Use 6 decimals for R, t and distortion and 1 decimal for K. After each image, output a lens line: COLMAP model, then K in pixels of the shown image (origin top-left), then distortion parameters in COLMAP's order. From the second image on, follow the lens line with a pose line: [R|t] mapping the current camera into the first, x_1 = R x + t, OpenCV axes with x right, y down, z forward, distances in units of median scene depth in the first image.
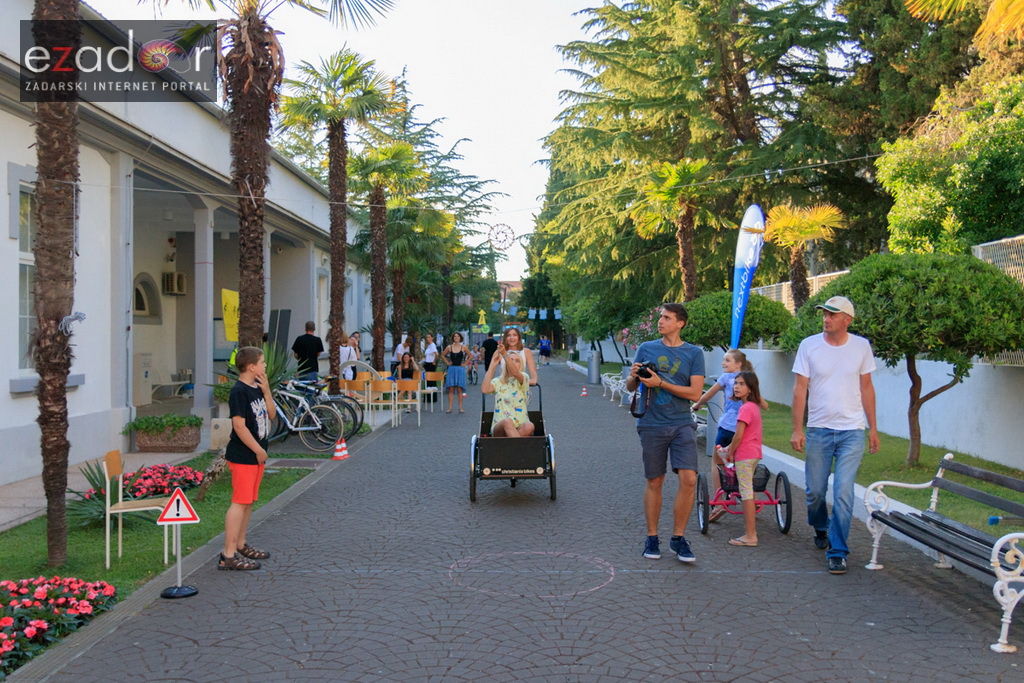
lens RADIAL K [[886.7, 0, 512.0], [0, 886.7, 341.5], [0, 0, 1]] dist [0.002423, 0.007260]
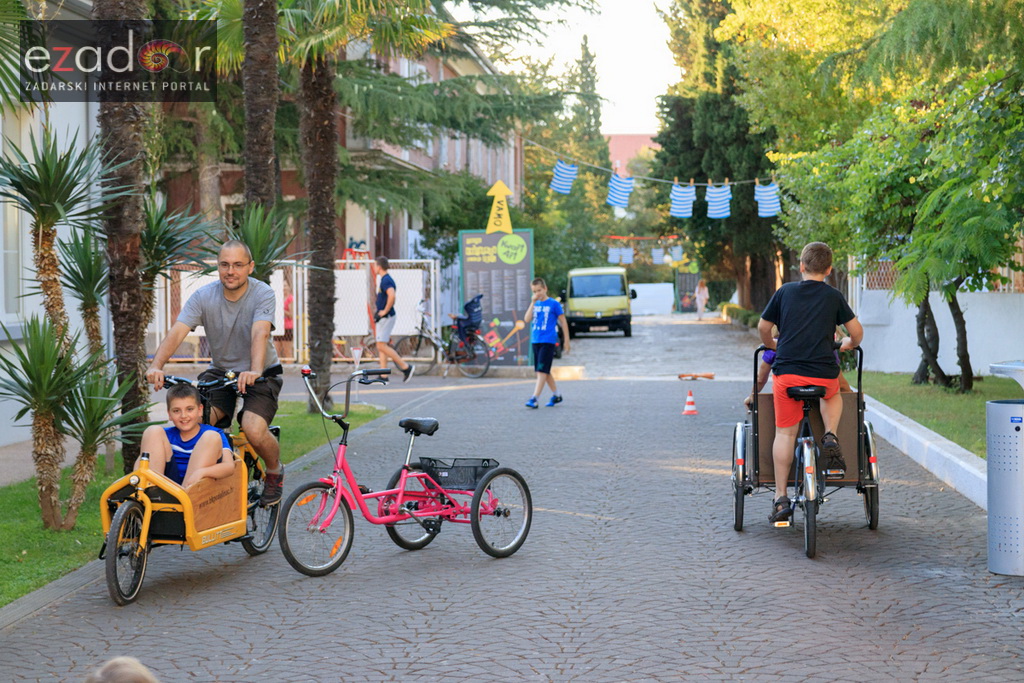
lens RADIAL K [[2027.9, 0, 513.5], [0, 2027.9, 377.2], [0, 0, 1]] dist [-0.007423, -0.009358]
pose [[0.997619, -0.001093, -0.068957, 0.013770], [0.004099, 0.999047, 0.043463, -0.001184], [0.068844, -0.043643, 0.996672, 0.322845]]
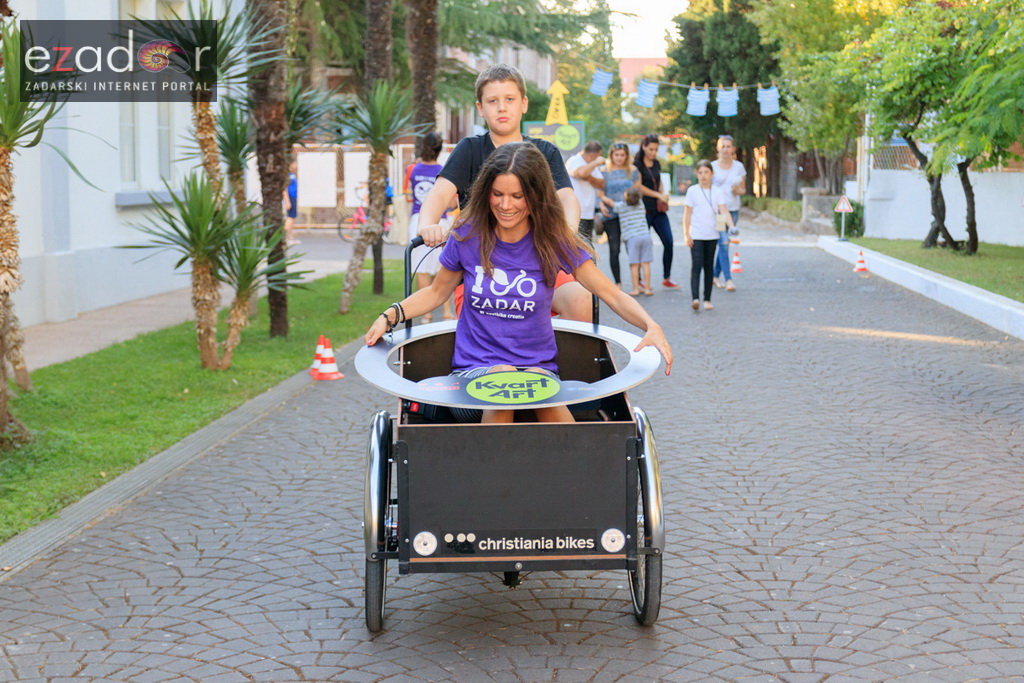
lens RADIAL K [[1541.7, 0, 512.0], [0, 1541.7, 341.5], [0, 0, 1]] dist [0.007235, -0.109089]
pose [[0.996427, 0.011040, -0.083738, 0.000044], [-0.002255, 0.994544, 0.104293, 0.002202], [0.084432, -0.103732, 0.991015, 0.359056]]
